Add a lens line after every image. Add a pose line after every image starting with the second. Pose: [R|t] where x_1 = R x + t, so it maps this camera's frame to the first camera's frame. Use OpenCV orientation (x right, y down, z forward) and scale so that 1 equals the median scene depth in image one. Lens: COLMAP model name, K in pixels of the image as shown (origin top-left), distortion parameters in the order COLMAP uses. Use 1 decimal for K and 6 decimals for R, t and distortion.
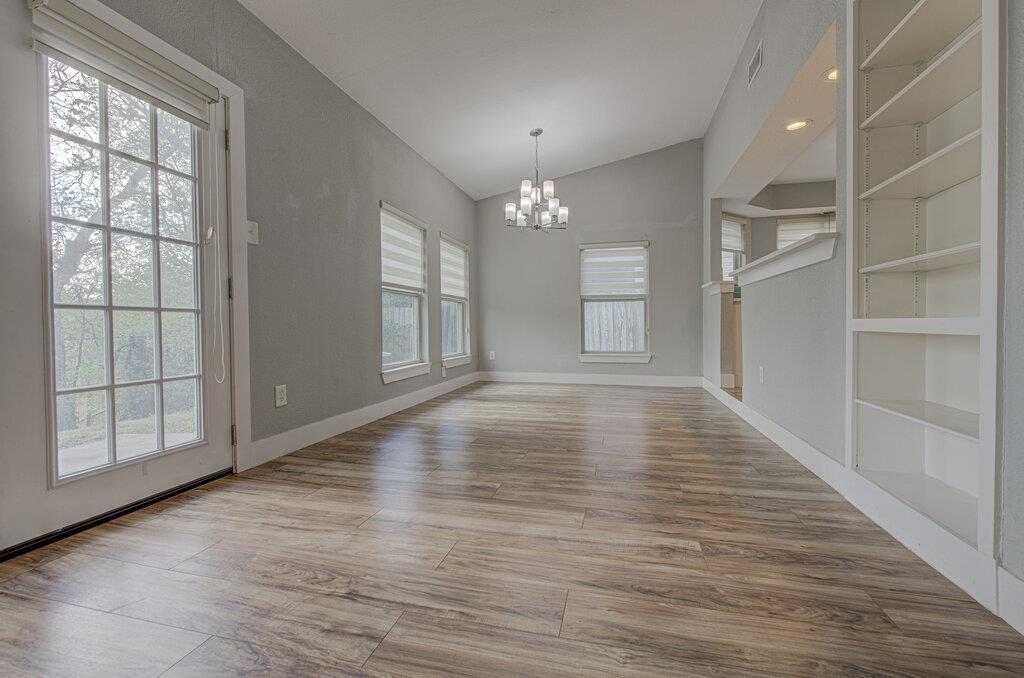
lens RADIAL K [[415.7, 0, 517.4], [0, 415.7, 333.6], [0, 0, 1]] dist [0.004187, 0.000005]
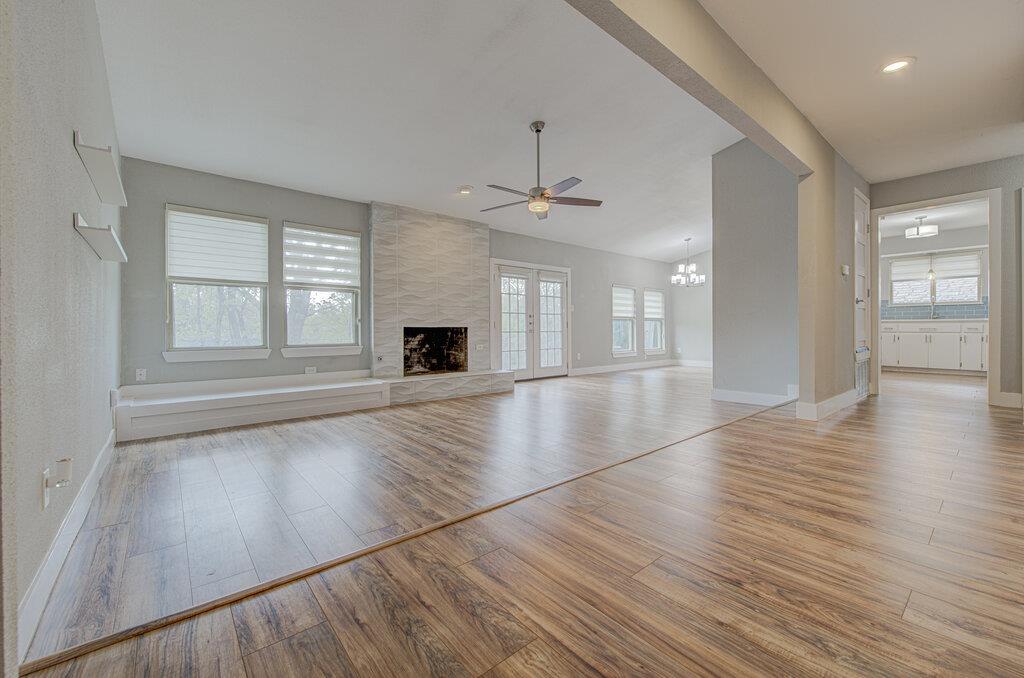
lens RADIAL K [[415.7, 0, 510.1], [0, 415.7, 332.8], [0, 0, 1]] dist [0.004187, 0.000005]
pose [[0.809635, 0.004486, -0.586917, 0.627583], [-0.008529, 0.999955, -0.004122, -0.012620], [0.586872, 0.008343, 0.809636, -1.353479]]
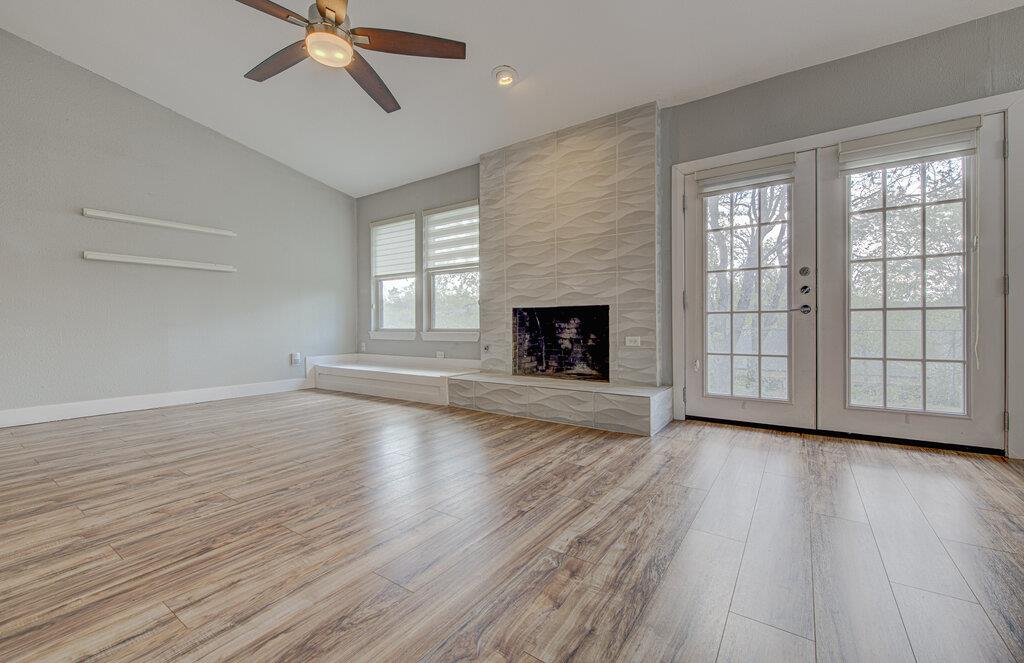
lens RADIAL K [[411.8, 0, 511.5], [0, 411.8, 326.9], [0, 0, 1]] dist [0.001671, -0.000012]
pose [[-0.347320, 0.010104, -0.937692, 0.460839], [-0.010031, 0.999845, 0.014489, -0.001347], [0.937693, 0.014438, -0.347164, 0.101504]]
